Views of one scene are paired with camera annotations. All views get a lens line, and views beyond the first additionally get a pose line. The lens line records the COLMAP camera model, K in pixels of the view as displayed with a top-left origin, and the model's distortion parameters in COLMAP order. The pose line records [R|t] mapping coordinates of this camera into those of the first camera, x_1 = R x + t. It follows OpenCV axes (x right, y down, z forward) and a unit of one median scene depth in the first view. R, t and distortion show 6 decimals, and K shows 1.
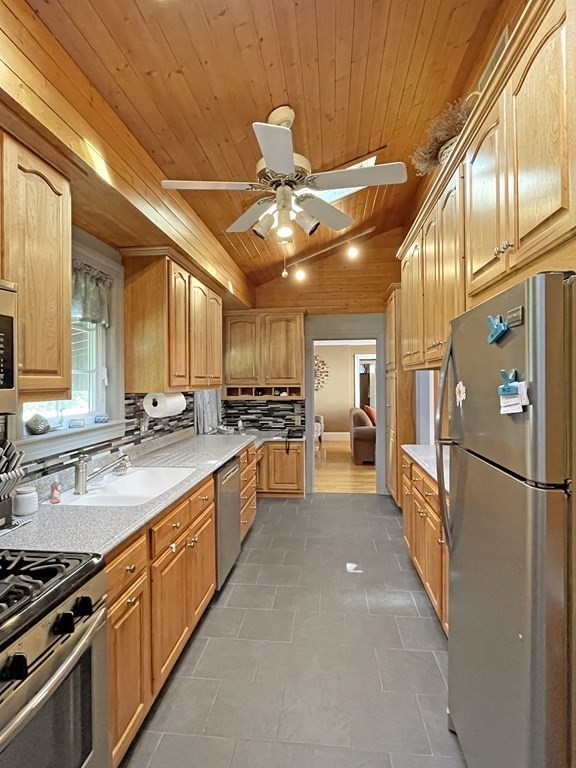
lens RADIAL K [[397.3, 0, 288.7], [0, 397.3, 382.4], [0, 0, 1]] dist [-0.000302, 0.000067]
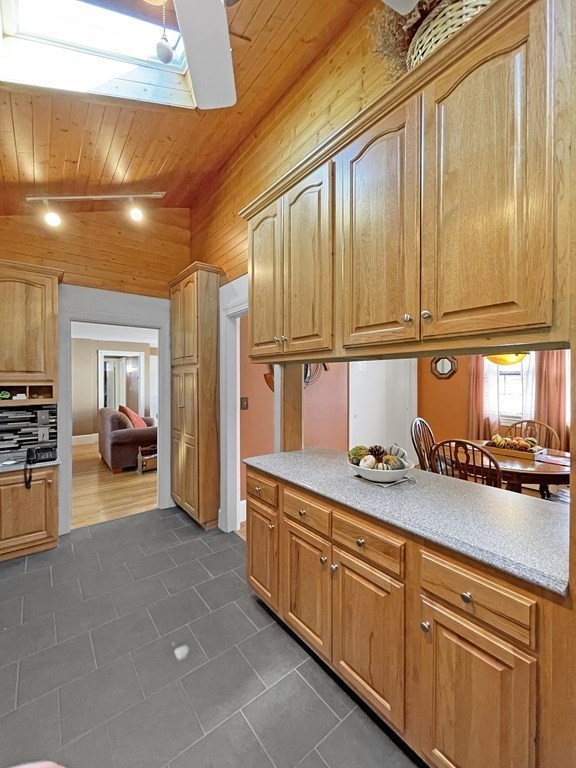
lens RADIAL K [[311.8, 0, 285.8], [0, 311.8, 383.2], [0, 0, 1]] dist [-0.003123, -0.000124]
pose [[0.717073, -0.000879, 0.696998, -0.054146], [-0.004938, 0.999968, 0.006341, 0.002399], [-0.696981, -0.007988, 0.717045, 0.336798]]
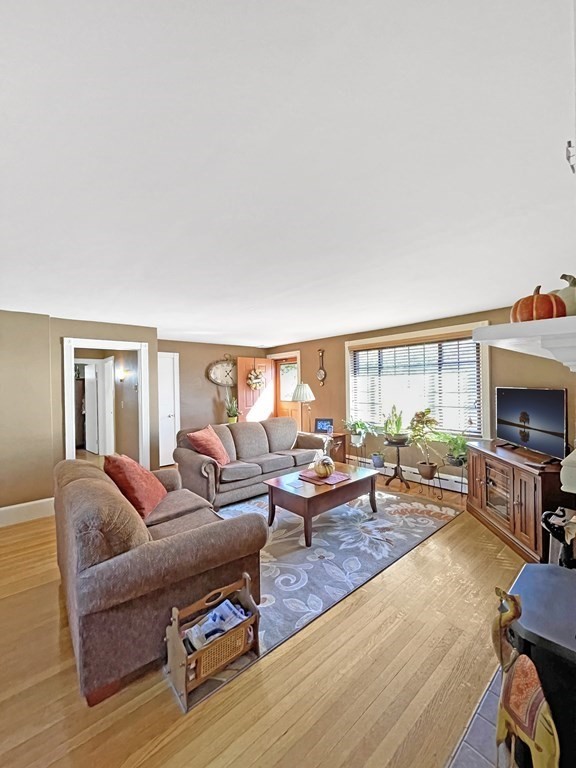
lens RADIAL K [[311.8, 0, 290.0], [0, 311.8, 387.8], [0, 0, 1]] dist [-0.003123, -0.000124]
pose [[0.681621, -0.008811, 0.731652, 0.149853], [0.010346, 0.999944, 0.002403, -0.010270], [-0.731632, 0.005932, 0.681674, 1.051297]]
